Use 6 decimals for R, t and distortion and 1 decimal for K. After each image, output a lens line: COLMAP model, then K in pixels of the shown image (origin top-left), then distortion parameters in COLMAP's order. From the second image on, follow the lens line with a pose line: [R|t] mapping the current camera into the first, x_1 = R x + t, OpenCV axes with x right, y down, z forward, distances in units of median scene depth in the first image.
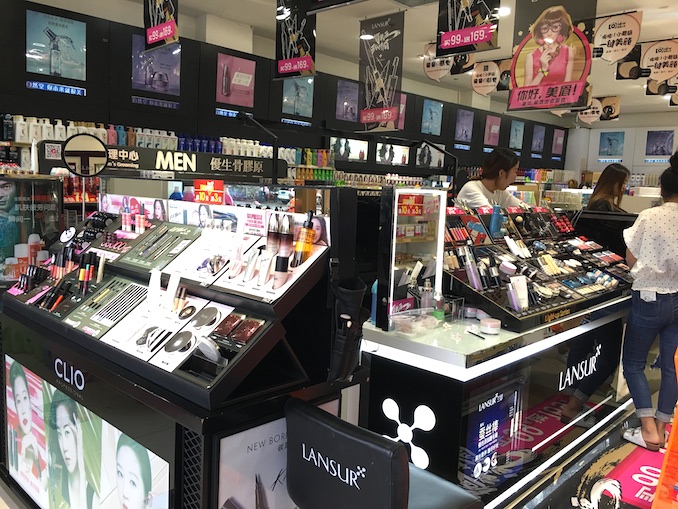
lens RADIAL K [[576.2, 0, 337.3], [0, 576.2, 252.6], [0, 0, 1]] dist [0.073213, -0.105322]
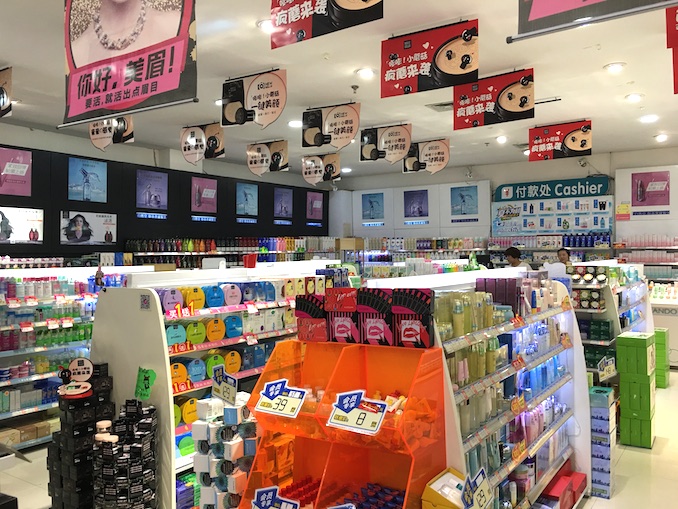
lens RADIAL K [[576.2, 0, 337.3], [0, 576.2, 252.6], [0, 0, 1]] dist [0.073213, -0.105322]
pose [[0.984068, -0.048571, 0.171027, 0.616257], [0.067718, 0.991846, -0.107965, -0.049302], [-0.164388, 0.117827, 0.979333, 0.317493]]
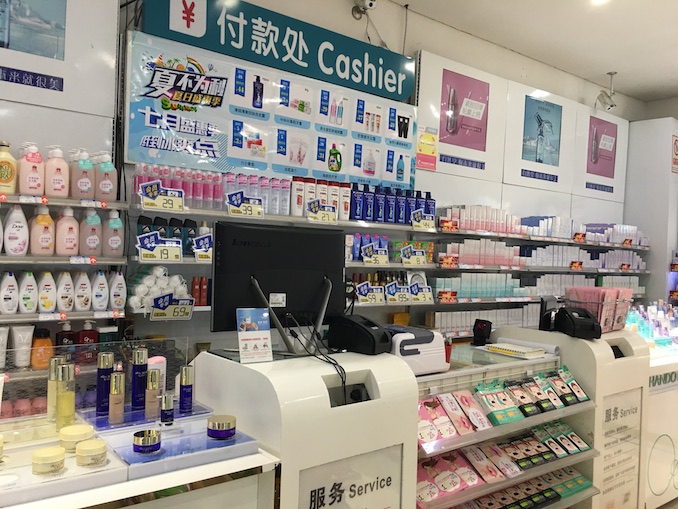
lens RADIAL K [[576.2, 0, 337.3], [0, 576.2, 252.6], [0, 0, 1]] dist [0.073213, -0.105322]
pose [[0.133862, -0.037316, 0.990297, 0.967068], [0.085183, 0.996026, 0.026017, -0.190774], [-0.987332, 0.080874, 0.136508, 1.848645]]
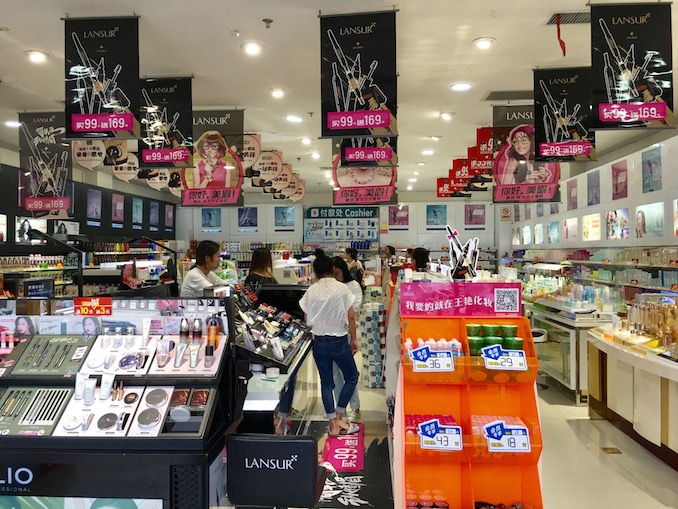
lens RADIAL K [[576.2, 0, 337.3], [0, 576.2, 252.6], [0, 0, 1]] dist [0.073213, -0.105322]
pose [[0.762071, -0.046815, 0.645799, -0.240872], [0.113161, 0.991662, -0.061648, -0.031324], [-0.637528, 0.120059, 0.761015, -0.129654]]
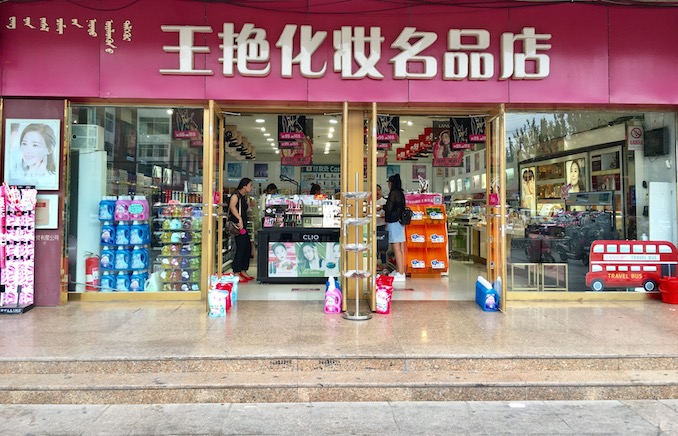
lens RADIAL K [[580.6, 0, 340.3], [0, 580.6, 180.2], [0, 0, 1]] dist [-0.001760, -0.000177]
pose [[0.686412, -0.002600, 0.727209, -1.262505], [0.105454, 0.989779, -0.096000, 0.079050], [-0.719527, 0.142583, 0.679670, -0.810157]]
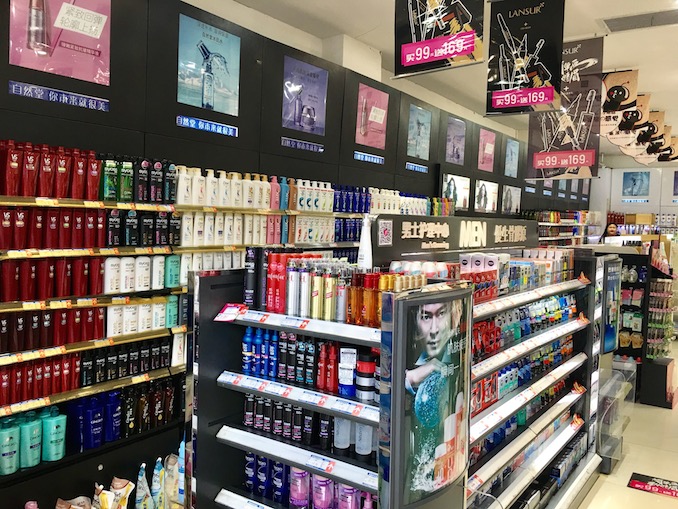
lens RADIAL K [[576.2, 0, 337.3], [0, 576.2, 252.6], [0, 0, 1]] dist [0.073213, -0.105322]
pose [[0.987932, -0.024220, 0.152981, -0.425089], [0.032931, 0.997961, -0.054666, -0.081829], [-0.151345, 0.059045, 0.986716, 0.279804]]
